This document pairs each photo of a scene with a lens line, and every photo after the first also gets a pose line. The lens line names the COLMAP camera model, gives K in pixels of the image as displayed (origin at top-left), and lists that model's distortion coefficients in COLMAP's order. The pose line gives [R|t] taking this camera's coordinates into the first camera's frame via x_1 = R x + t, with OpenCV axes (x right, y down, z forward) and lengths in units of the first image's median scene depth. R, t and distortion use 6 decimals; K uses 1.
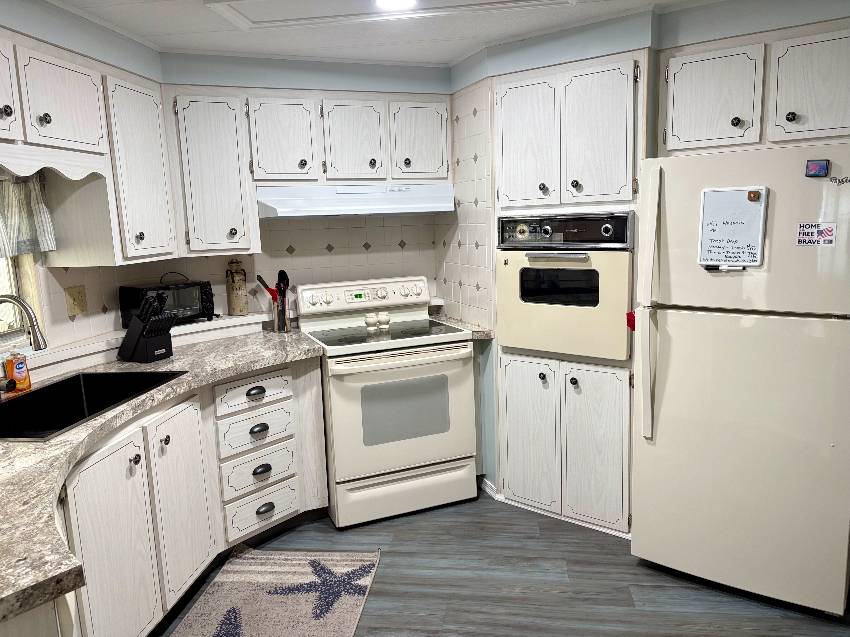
lens RADIAL K [[632.4, 0, 425.0], [0, 632.4, 318.5], [0, 0, 1]] dist [0.038375, -0.105044]
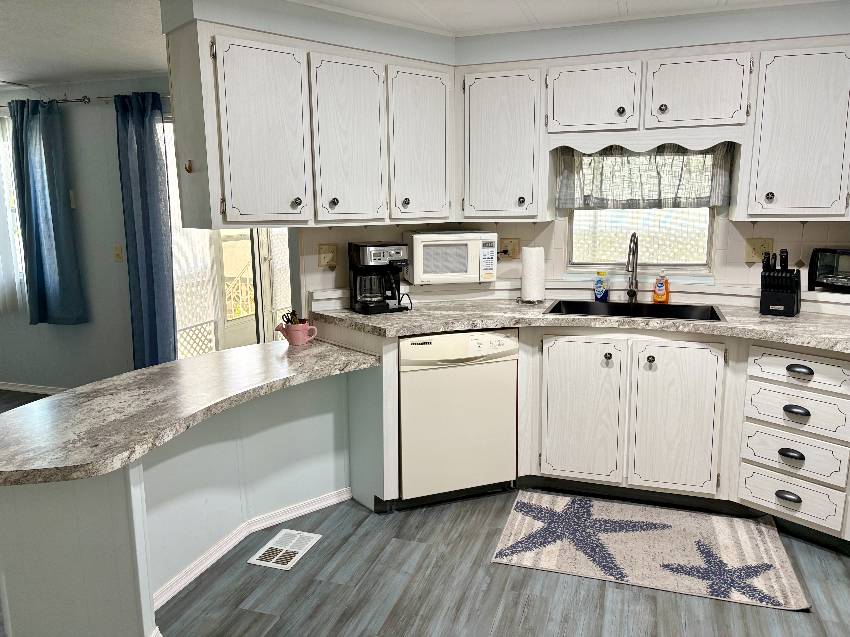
lens RADIAL K [[644.4, 0, 425.0], [0, 644.4, 318.5], [0, 0, 1]] dist [0.036327, -0.051504]
pose [[-0.200843, 0.211080, -0.956612, 0.708021], [-0.134453, 0.961329, 0.240350, -0.106728], [0.970353, 0.176892, -0.164696, 0.599039]]
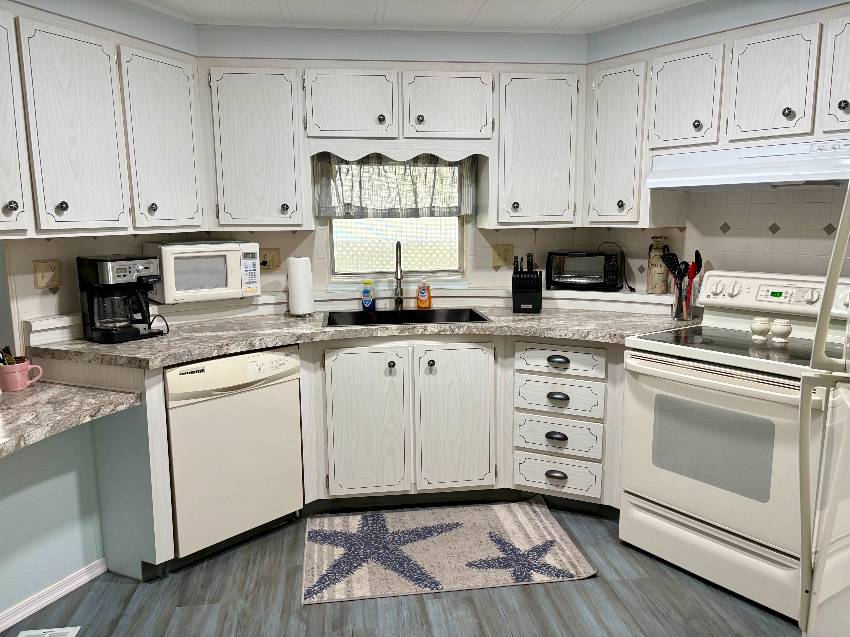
lens RADIAL K [[644.4, 0, 425.0], [0, 644.4, 318.5], [0, 0, 1]] dist [0.036327, -0.051504]
pose [[0.254026, 0.189850, -0.948382, 0.641480], [-0.151819, 0.976218, 0.154758, -0.077680], [0.955208, 0.104670, 0.276807, 0.484508]]
